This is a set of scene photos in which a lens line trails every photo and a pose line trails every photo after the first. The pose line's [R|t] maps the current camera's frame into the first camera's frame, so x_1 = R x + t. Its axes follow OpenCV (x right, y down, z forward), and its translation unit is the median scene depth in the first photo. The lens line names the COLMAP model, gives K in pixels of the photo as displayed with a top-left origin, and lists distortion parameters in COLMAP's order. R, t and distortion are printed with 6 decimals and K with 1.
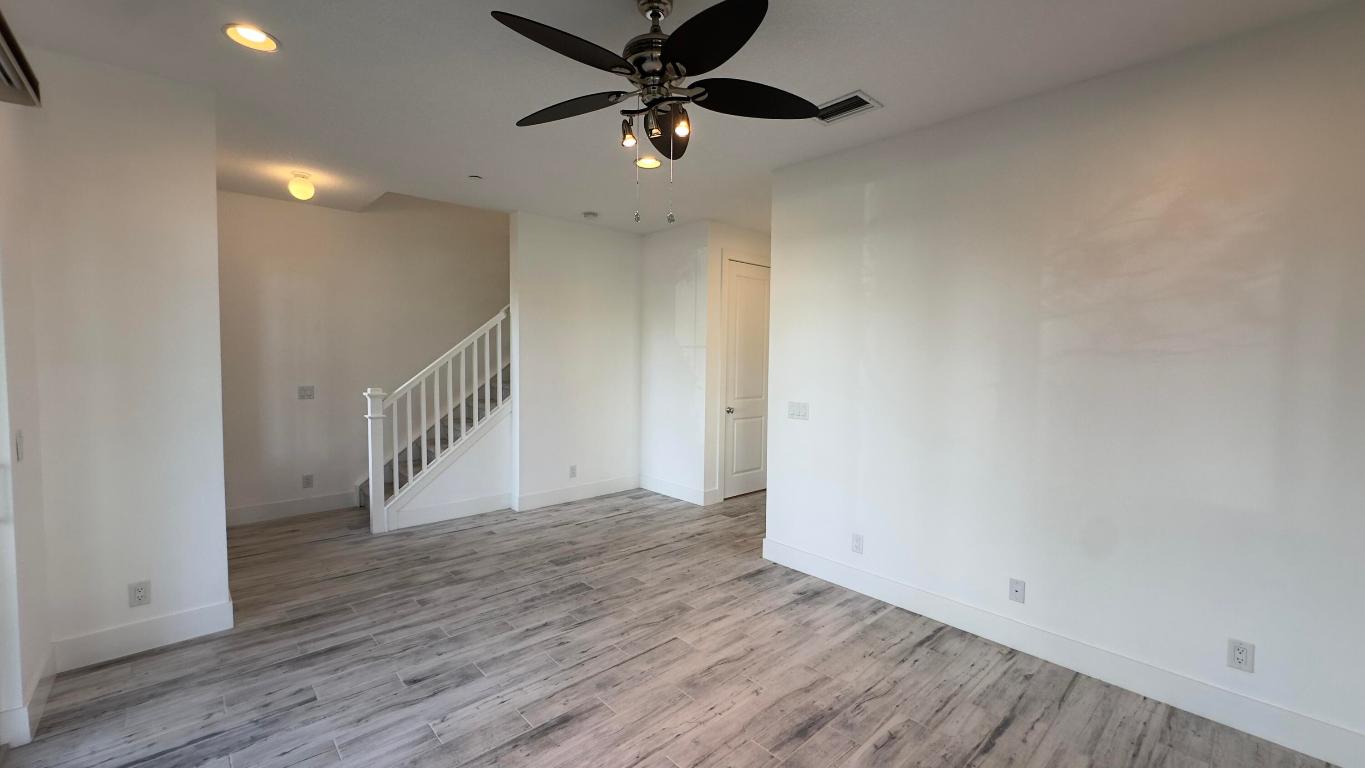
lens RADIAL K [[545.7, 0, 681.2], [0, 545.7, 383.2], [0, 0, 1]] dist [-0.002557, 0.000527]
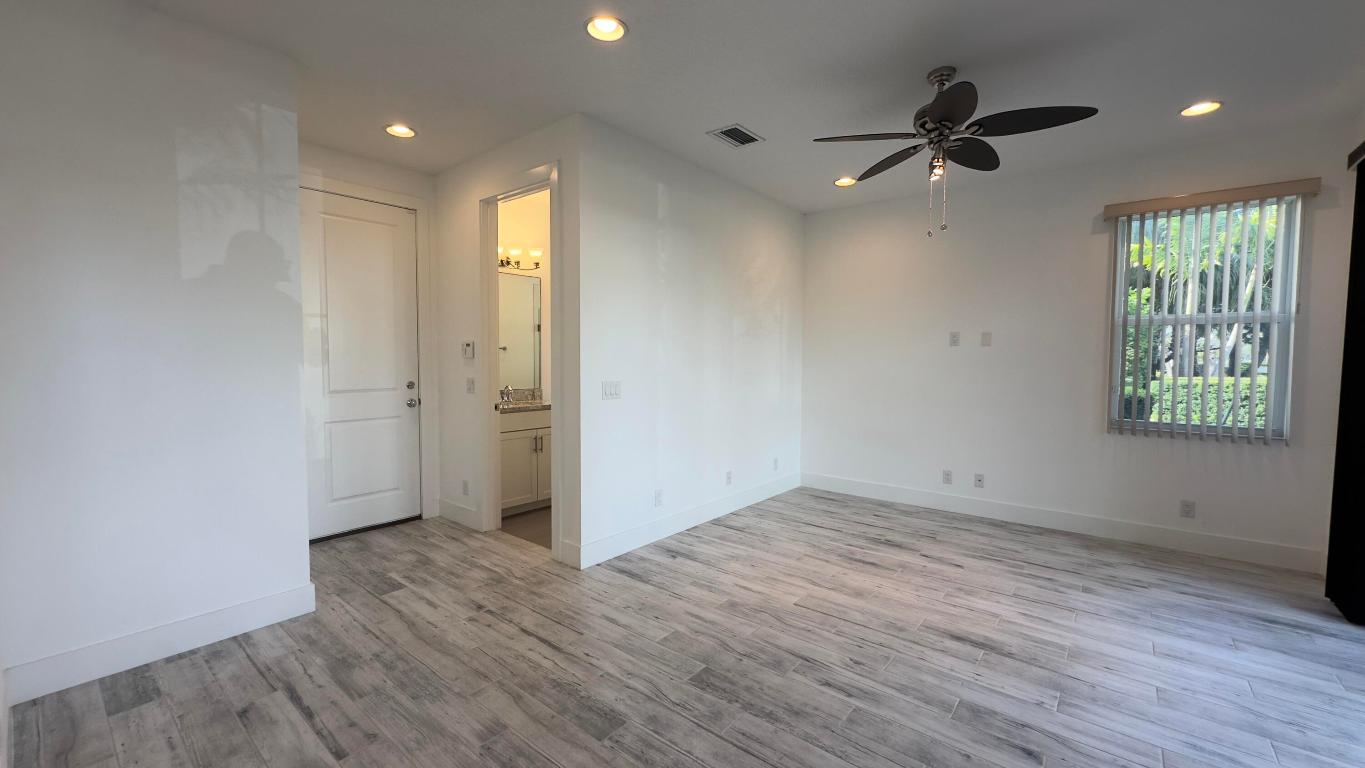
lens RADIAL K [[545.7, 0, 681.2], [0, 545.7, 383.2], [0, 0, 1]] dist [-0.002557, 0.000527]
pose [[-0.141257, -0.063223, 0.987952, -0.848990], [0.043078, 0.996621, 0.069937, -0.026109], [-0.989035, 0.052438, -0.138056, 1.165720]]
